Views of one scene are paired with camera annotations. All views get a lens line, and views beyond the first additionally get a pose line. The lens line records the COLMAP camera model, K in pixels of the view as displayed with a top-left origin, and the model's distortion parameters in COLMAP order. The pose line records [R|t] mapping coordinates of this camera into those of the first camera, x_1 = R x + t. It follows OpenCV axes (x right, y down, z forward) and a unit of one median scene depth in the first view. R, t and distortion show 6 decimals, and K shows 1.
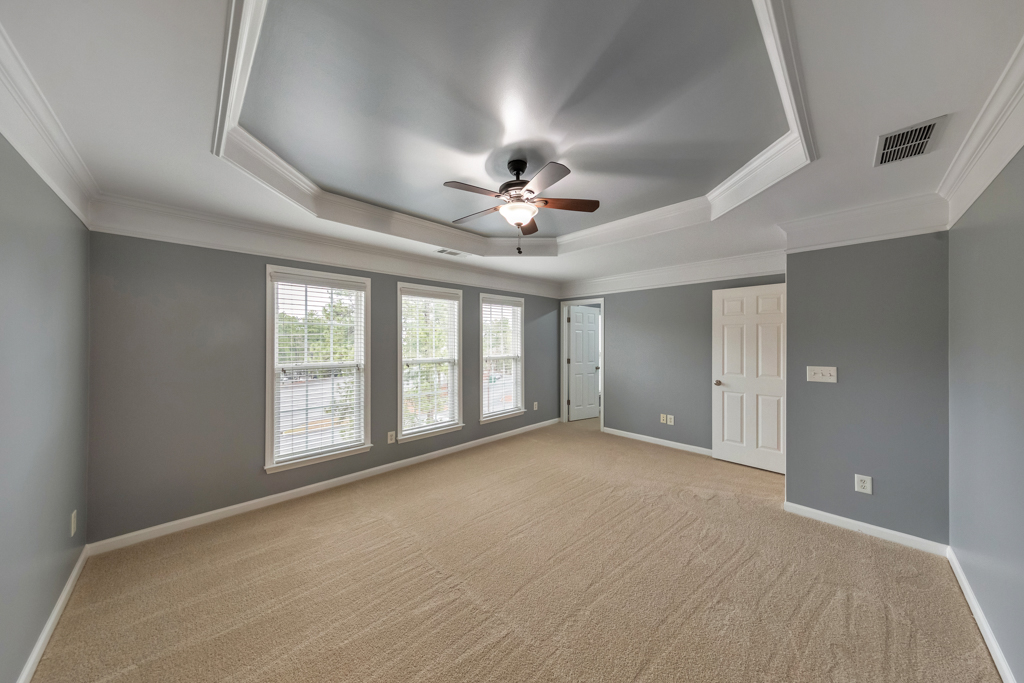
lens RADIAL K [[325.7, 0, 514.8], [0, 325.7, 344.0], [0, 0, 1]] dist [0.001031, -0.000068]
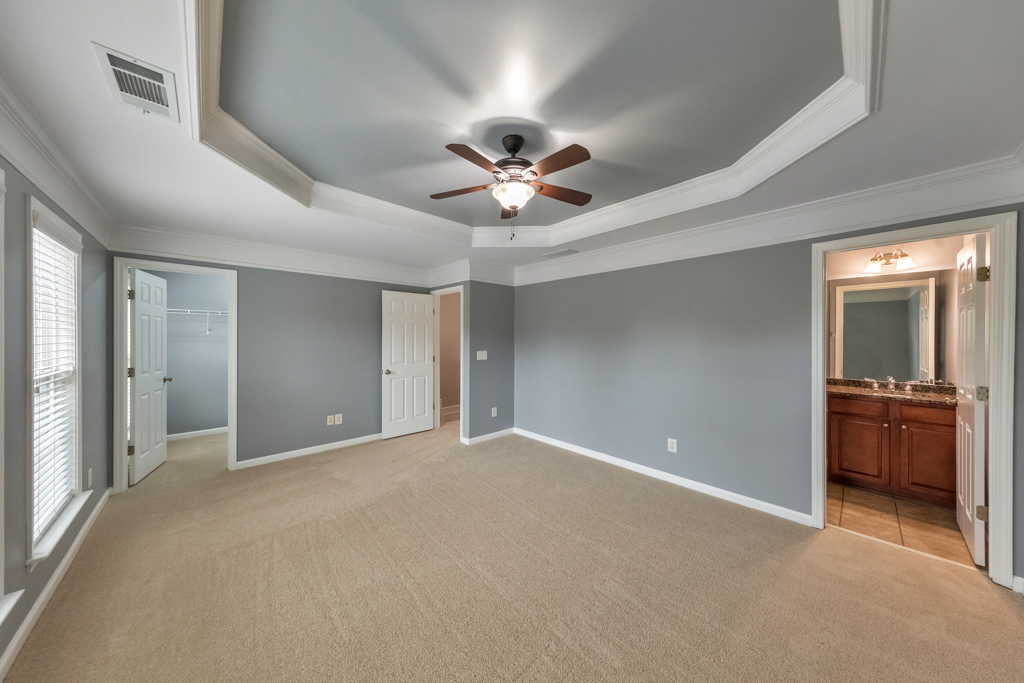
lens RADIAL K [[316.0, 0, 513.2], [0, 316.0, 337.9], [0, 0, 1]] dist [0.002021, 0.000039]
pose [[0.037351, -0.004461, 0.999292, -0.466603], [0.005918, 0.999973, 0.004243, -0.002868], [-0.999285, 0.005756, 0.037377, 0.516979]]
